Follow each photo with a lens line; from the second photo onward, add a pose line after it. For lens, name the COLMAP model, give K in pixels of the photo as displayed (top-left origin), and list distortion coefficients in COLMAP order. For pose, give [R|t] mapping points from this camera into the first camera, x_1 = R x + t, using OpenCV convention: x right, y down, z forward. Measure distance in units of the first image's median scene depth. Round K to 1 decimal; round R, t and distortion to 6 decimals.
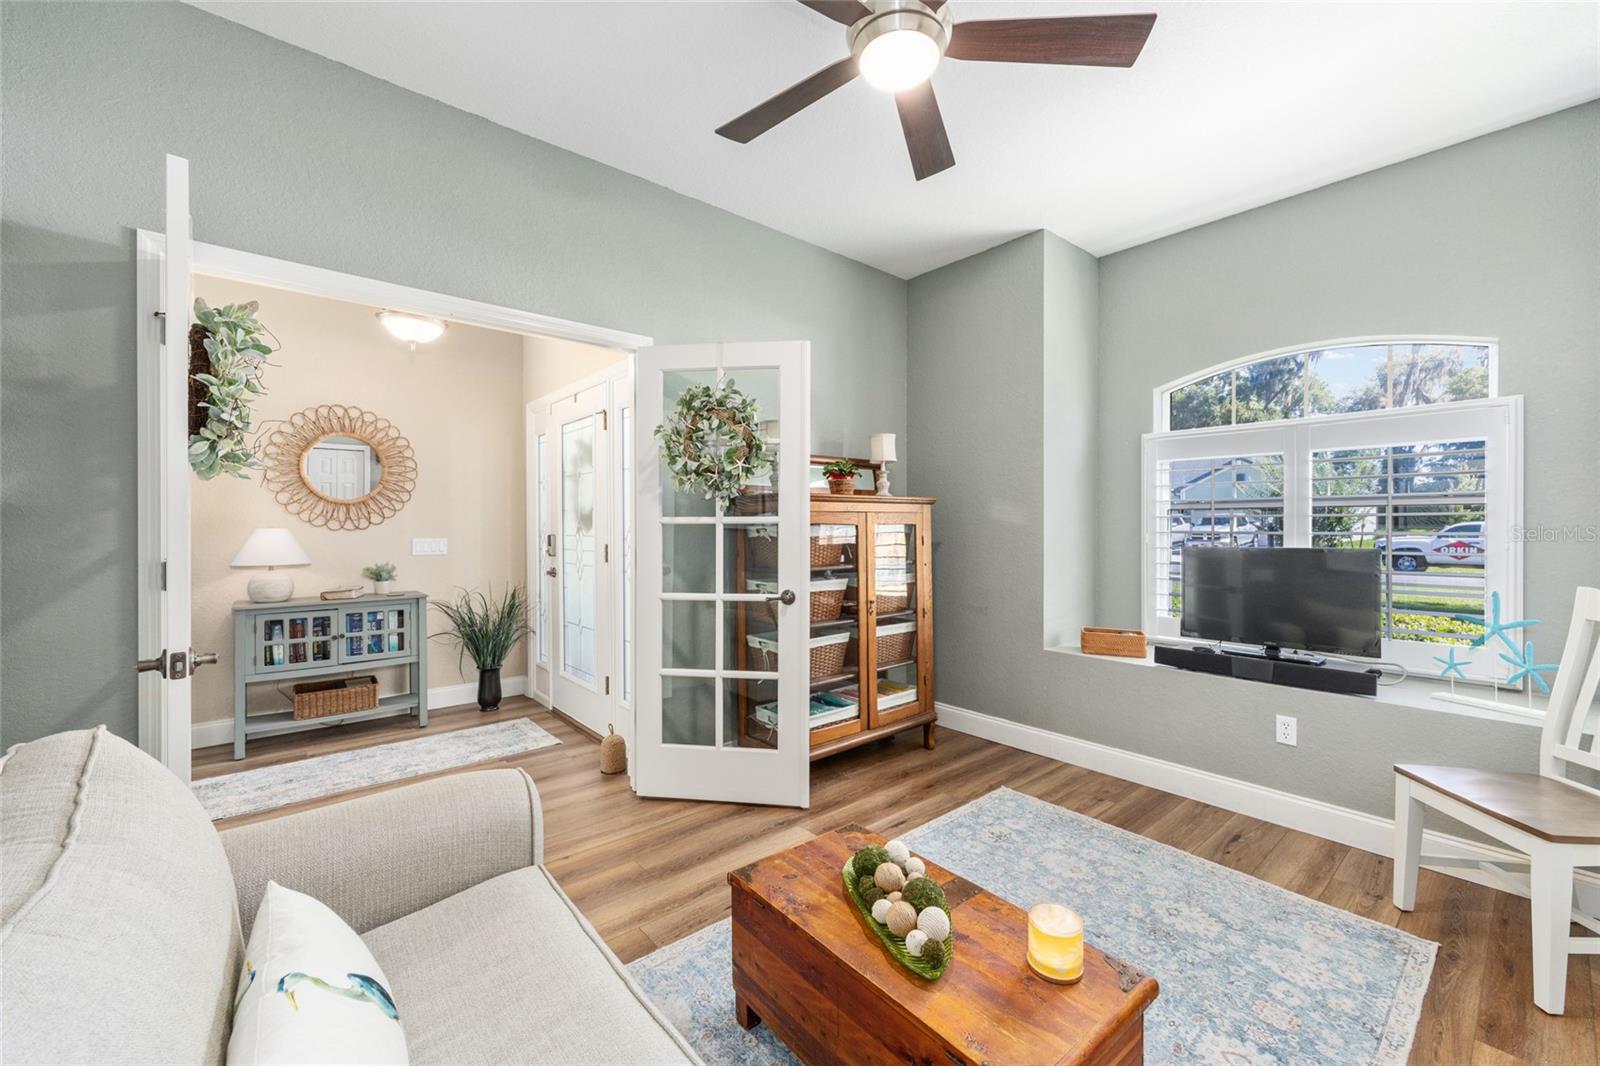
lens RADIAL K [[640.4, 0, 799.3], [0, 640.4, 532.6], [0, 0, 1]] dist [-0.002517, 0.001097]
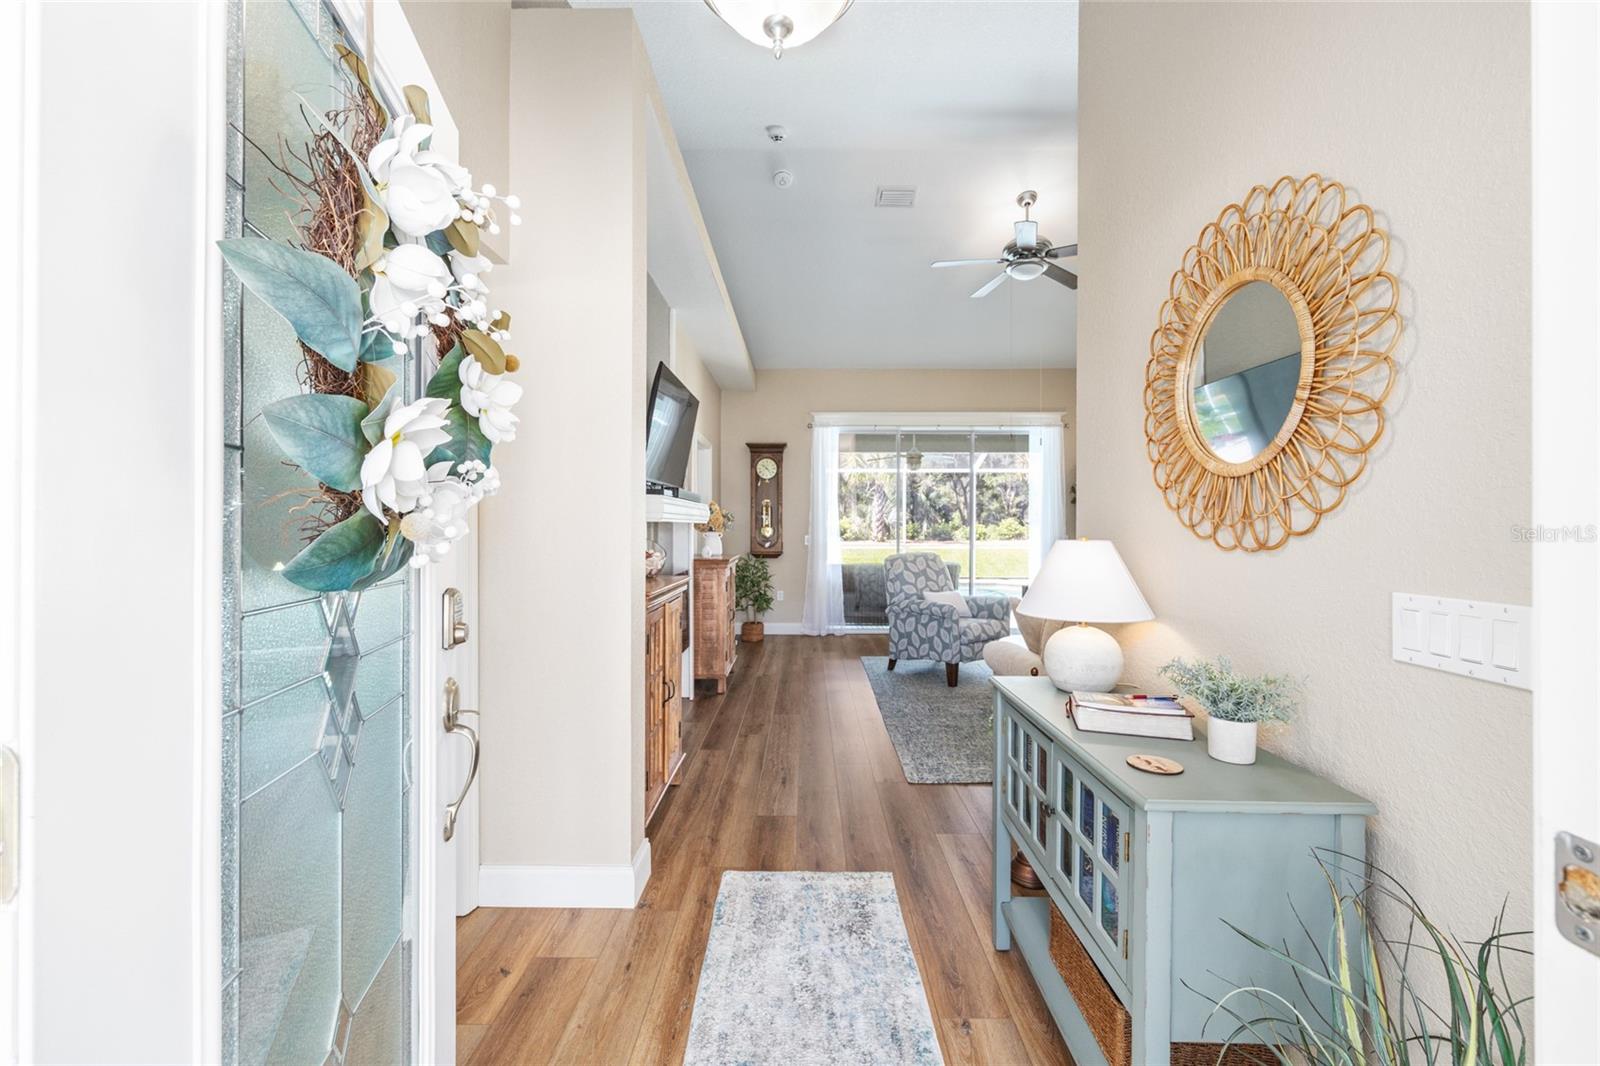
lens RADIAL K [[640.4, 0, 797.6], [0, 640.4, 530.4], [0, 0, 1]] dist [-0.002517, 0.001097]
pose [[-0.665490, 0.005075, -0.746390, -0.331223], [-0.004096, 0.999937, 0.010451, -0.021694], [0.746396, 0.010012, -0.665427, 1.226293]]
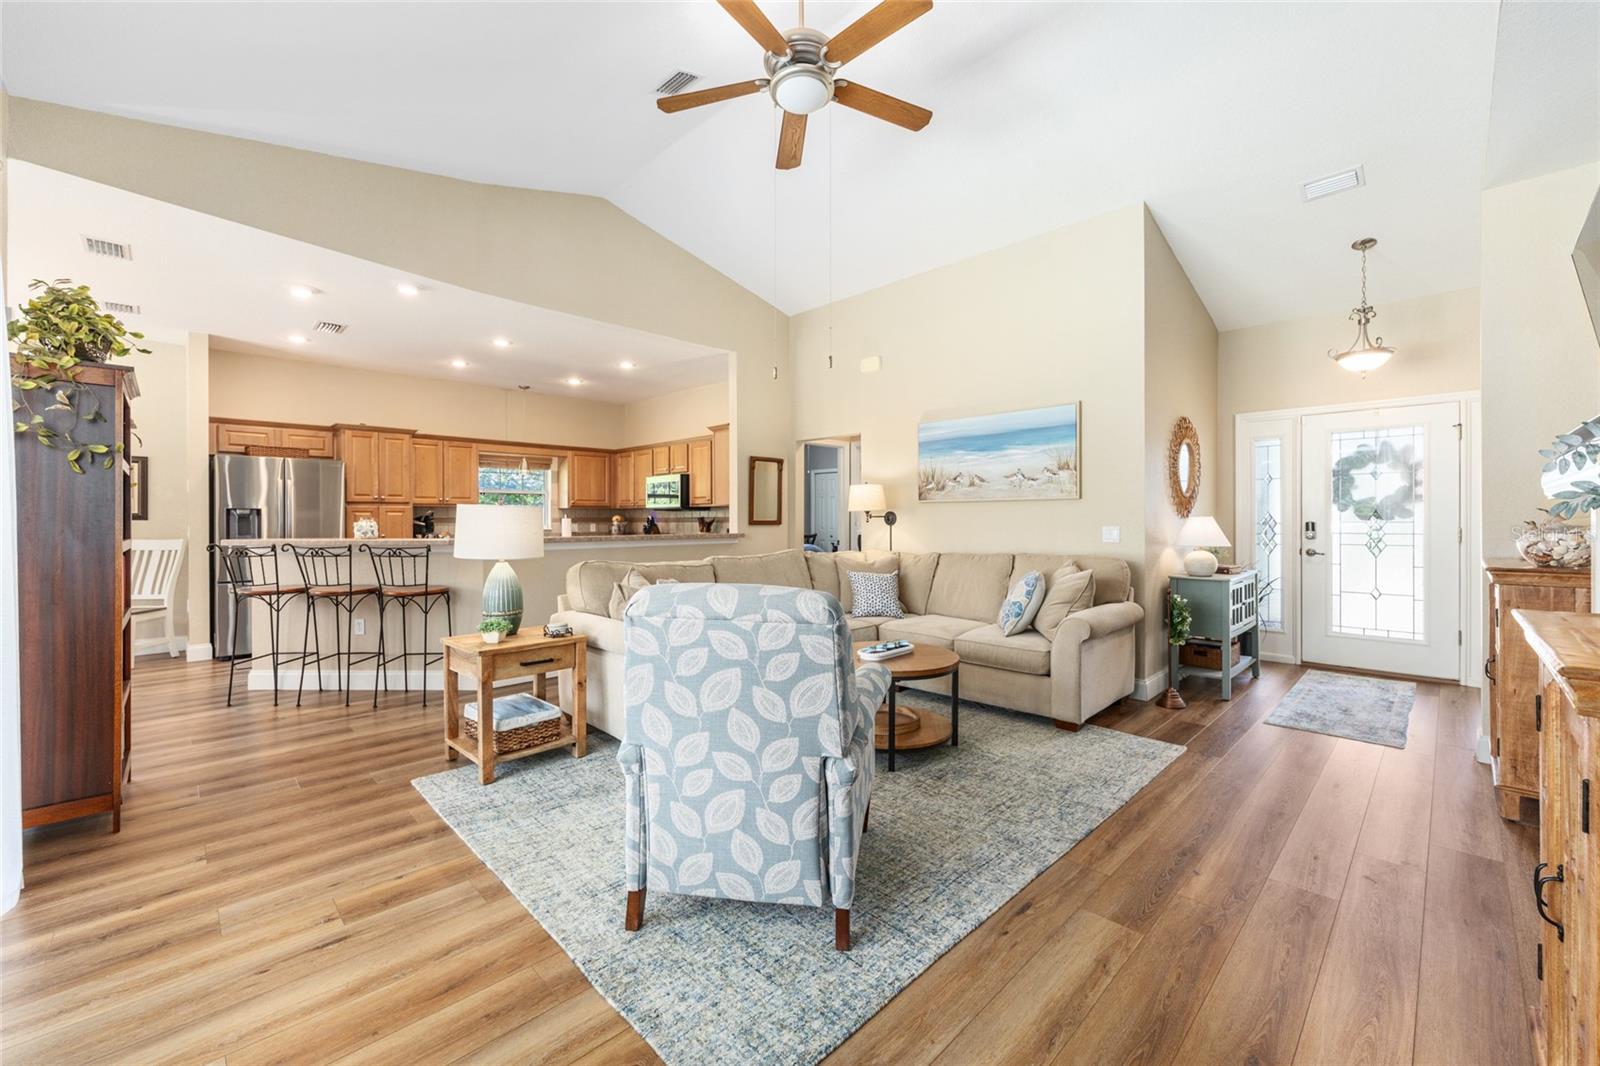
lens RADIAL K [[640.4, 0, 804.4], [0, 640.4, 519.9], [0, 0, 1]] dist [-0.002517, 0.001097]
pose [[0.997586, -0.001363, 0.069432, -1.741233], [0.001804, 0.999979, -0.006291, 0.001876], [-0.069422, 0.006401, 0.997567, -0.171588]]
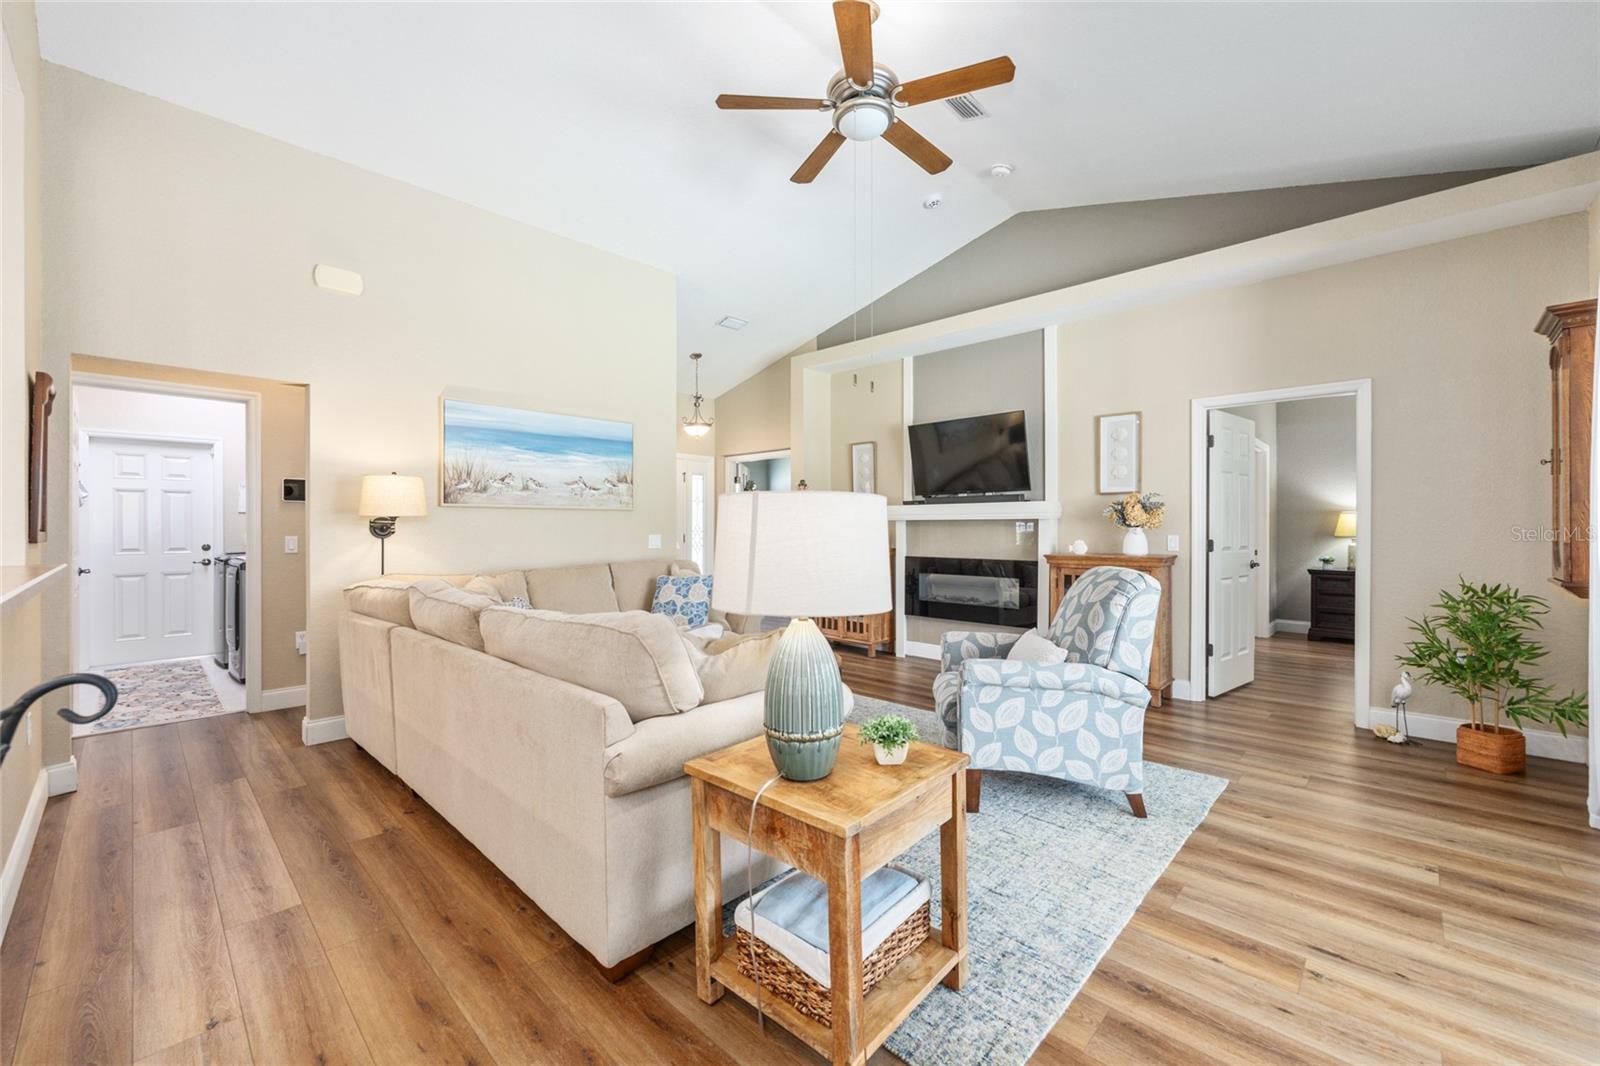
lens RADIAL K [[640.4, 0, 802.8], [0, 640.4, 529.3], [0, 0, 1]] dist [-0.002517, 0.001097]
pose [[-0.096858, -0.001831, 0.995296, -2.566665], [0.009866, 0.999947, 0.002800, -0.005618], [-0.995249, 0.010091, -0.096835, 0.851051]]
